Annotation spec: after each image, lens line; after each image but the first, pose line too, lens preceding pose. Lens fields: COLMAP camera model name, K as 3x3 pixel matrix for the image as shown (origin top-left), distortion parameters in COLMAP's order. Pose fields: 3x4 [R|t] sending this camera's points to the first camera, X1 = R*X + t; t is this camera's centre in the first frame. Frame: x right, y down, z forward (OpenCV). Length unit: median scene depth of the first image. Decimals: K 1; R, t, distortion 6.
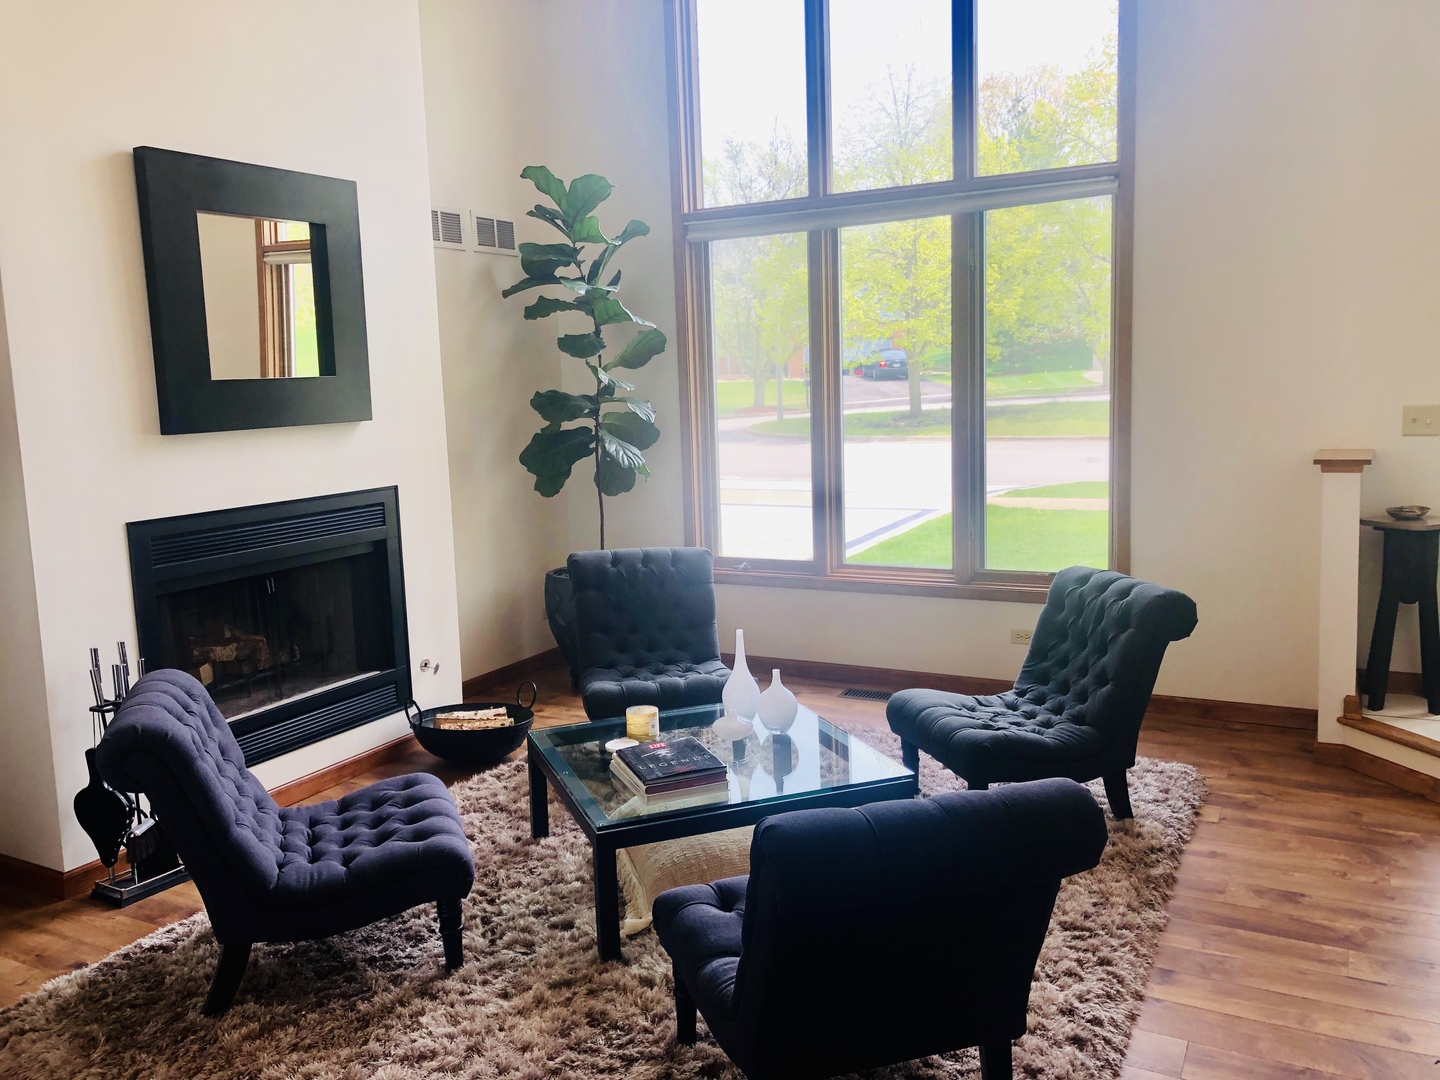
lens RADIAL K [[1187.2, 0, 720.0], [0, 1187.2, 540.0], [0, 0, 1]] dist [0.025714, -0.017357]
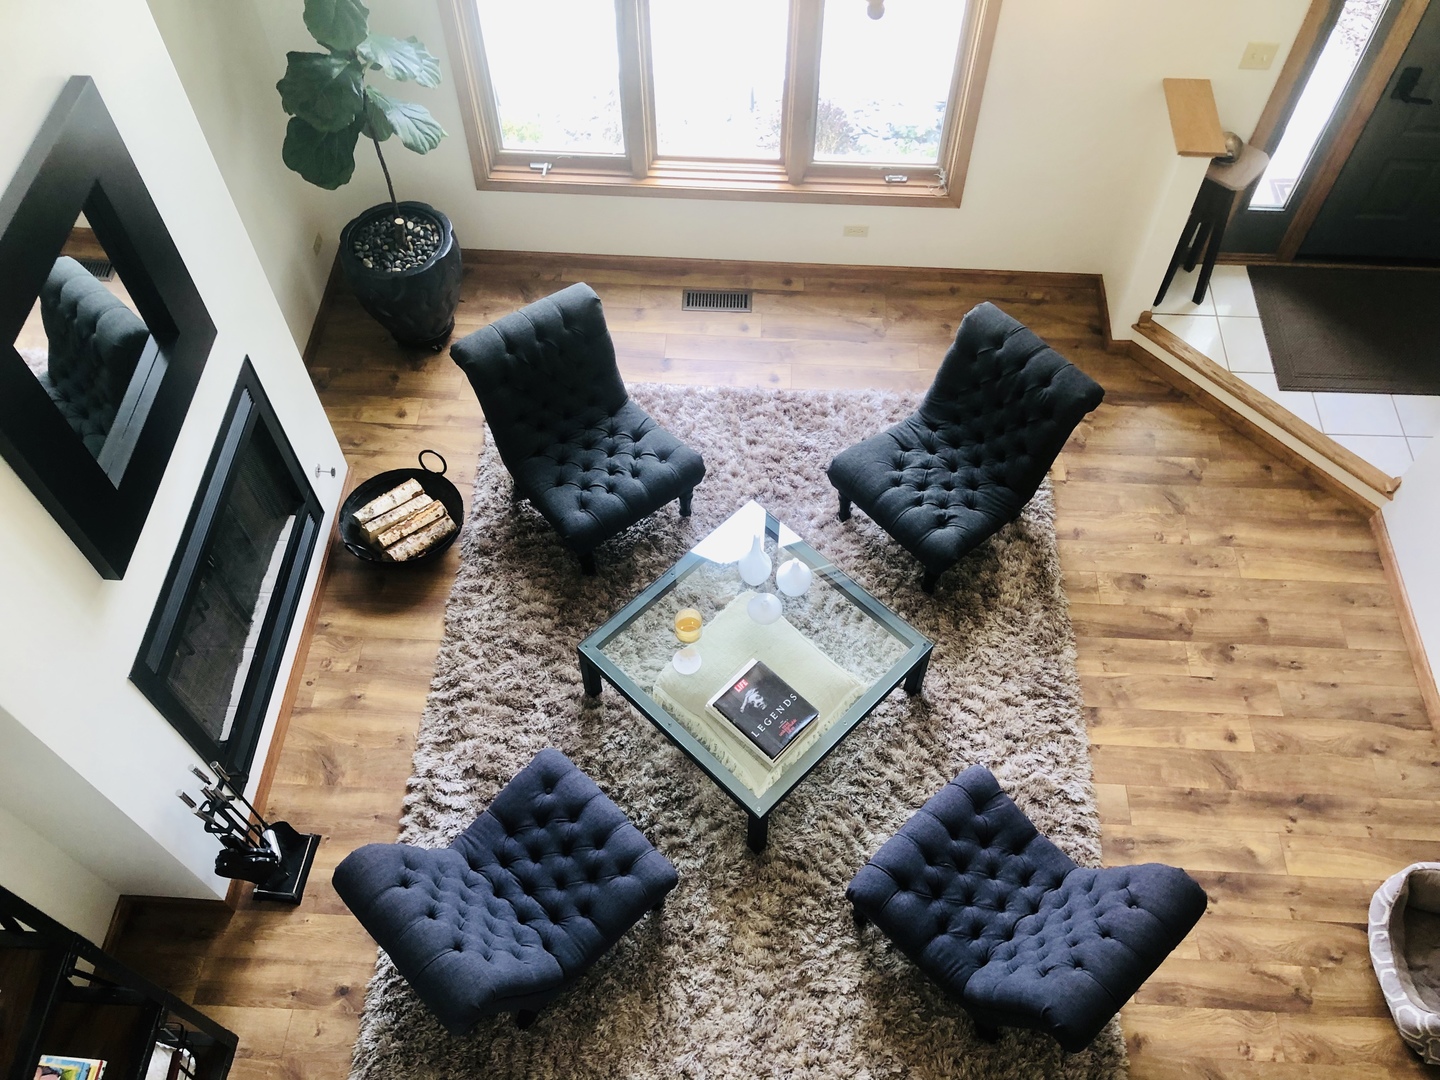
lens RADIAL K [[1187.2, 0, 720.0], [0, 1187.2, 540.0], [0, 0, 1]] dist [0.025714, -0.017357]
pose [[0.900058, -0.342221, 0.269779, -0.299830], [0.014674, 0.642535, 0.766116, -0.729906], [-0.435523, -0.685590, 0.583340, 0.362877]]
